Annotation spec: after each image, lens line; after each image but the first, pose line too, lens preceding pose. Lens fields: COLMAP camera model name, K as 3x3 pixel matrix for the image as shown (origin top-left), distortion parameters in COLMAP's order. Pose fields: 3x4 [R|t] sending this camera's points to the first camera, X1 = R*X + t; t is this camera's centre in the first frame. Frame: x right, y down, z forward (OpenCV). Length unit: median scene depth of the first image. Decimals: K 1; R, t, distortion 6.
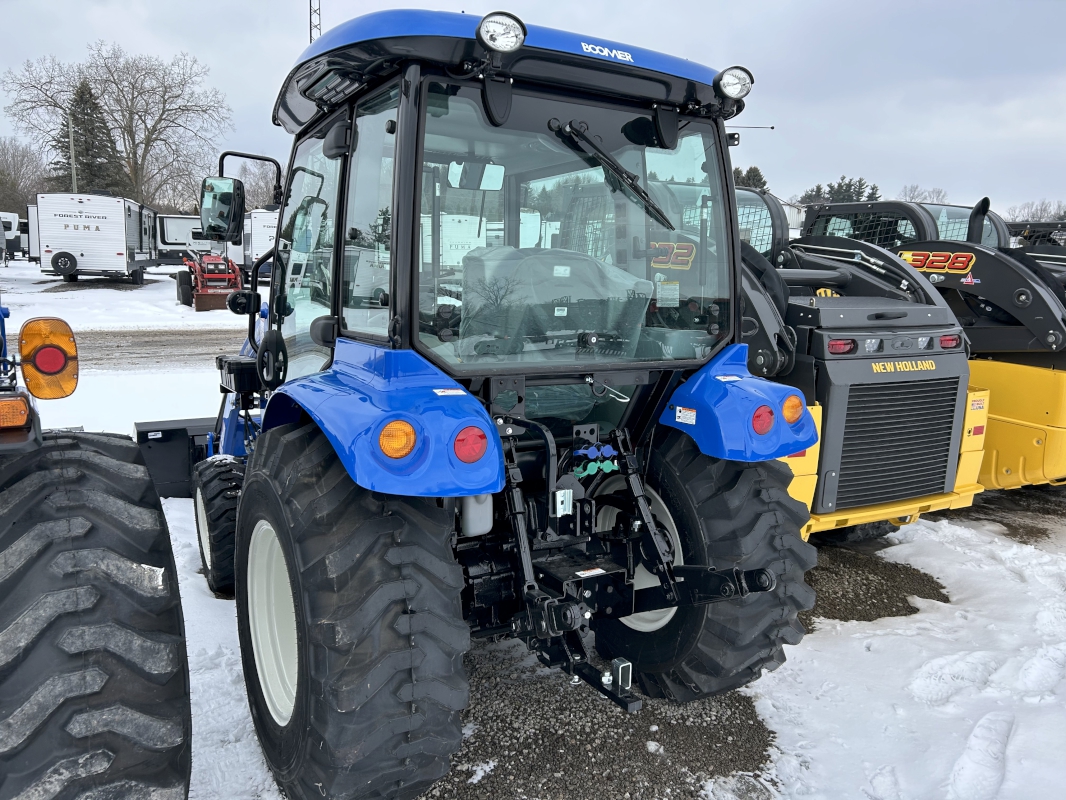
lens RADIAL K [[792.6, 0, 533.0], [0, 792.6, 400.0], [0, 0, 1]] dist [0.052037, -0.046867]
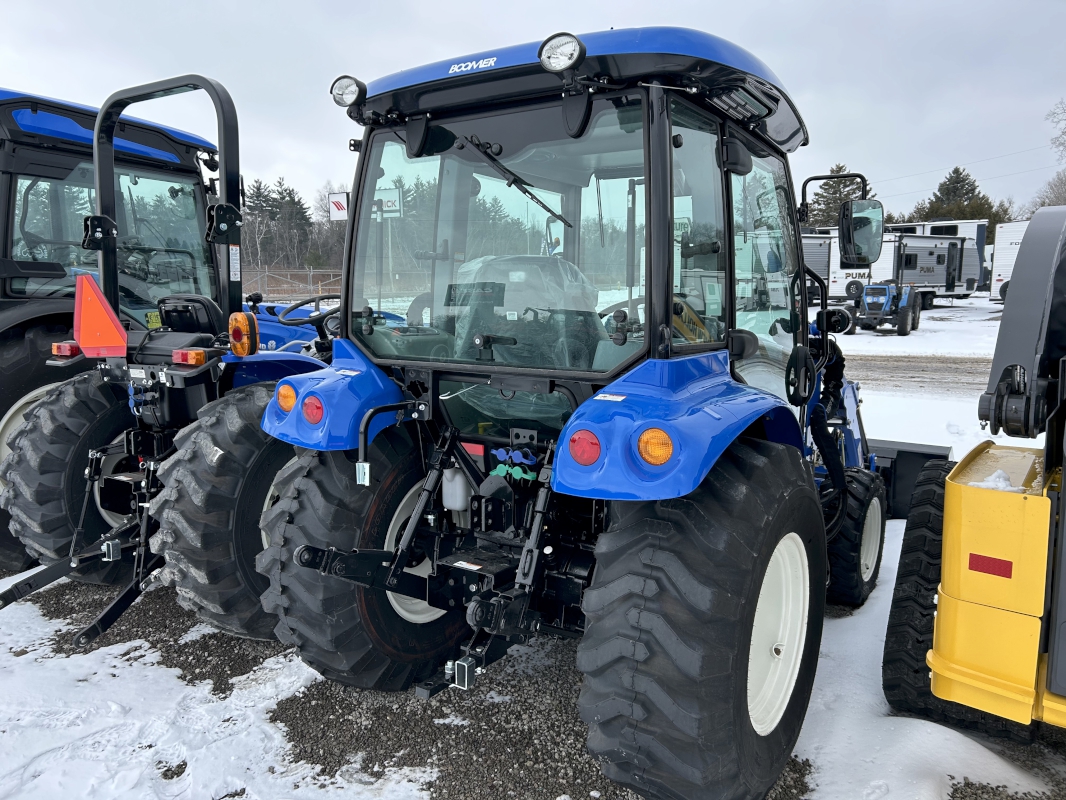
lens RADIAL K [[806.0, 0, 537.8], [0, 806.0, 405.0], [0, 0, 1]] dist [0.054582, -0.039925]
pose [[0.414002, 0.101557, -0.904593, 1.137259], [-0.132751, 0.989868, 0.050375, -0.060503], [0.900544, 0.099231, 0.423289, 0.672064]]
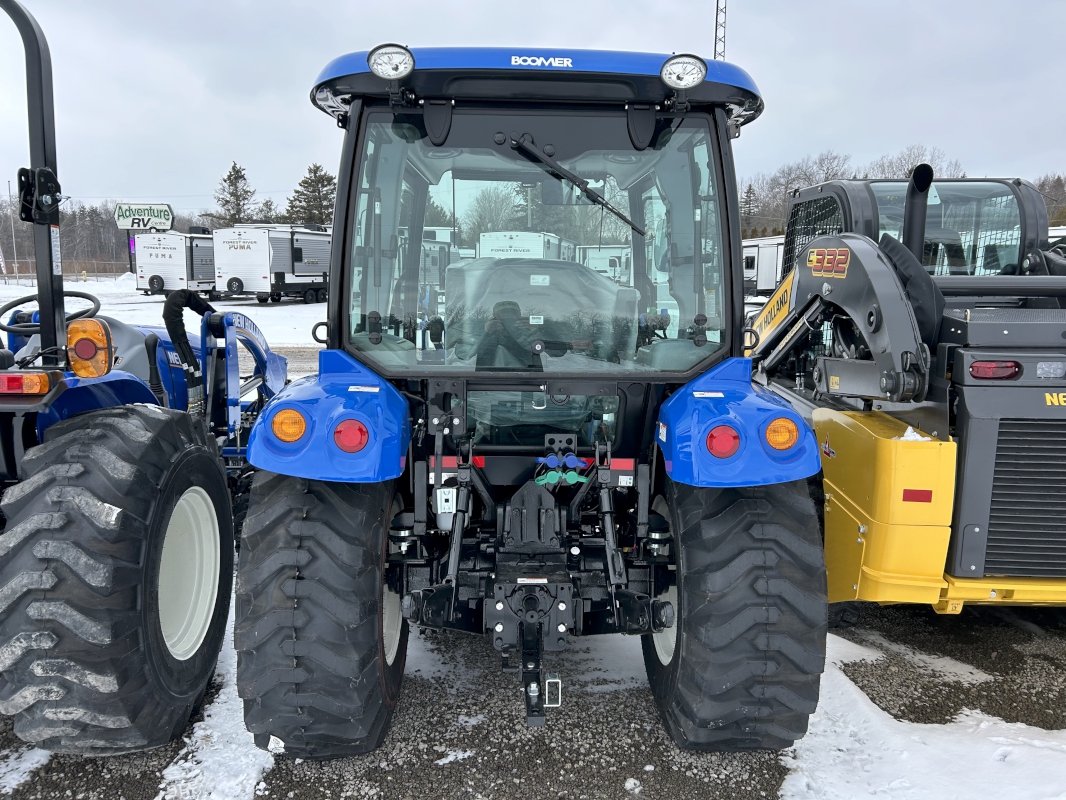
lens RADIAL K [[799.2, 0, 545.2], [0, 799.2, 402.6], [0, 0, 1]] dist [0.039134, -0.029434]
pose [[0.876035, 0.052124, -0.479422, 0.606106], [-0.064617, 0.997864, -0.009582, 0.003065], [0.477899, 0.039373, 0.877532, 0.130404]]
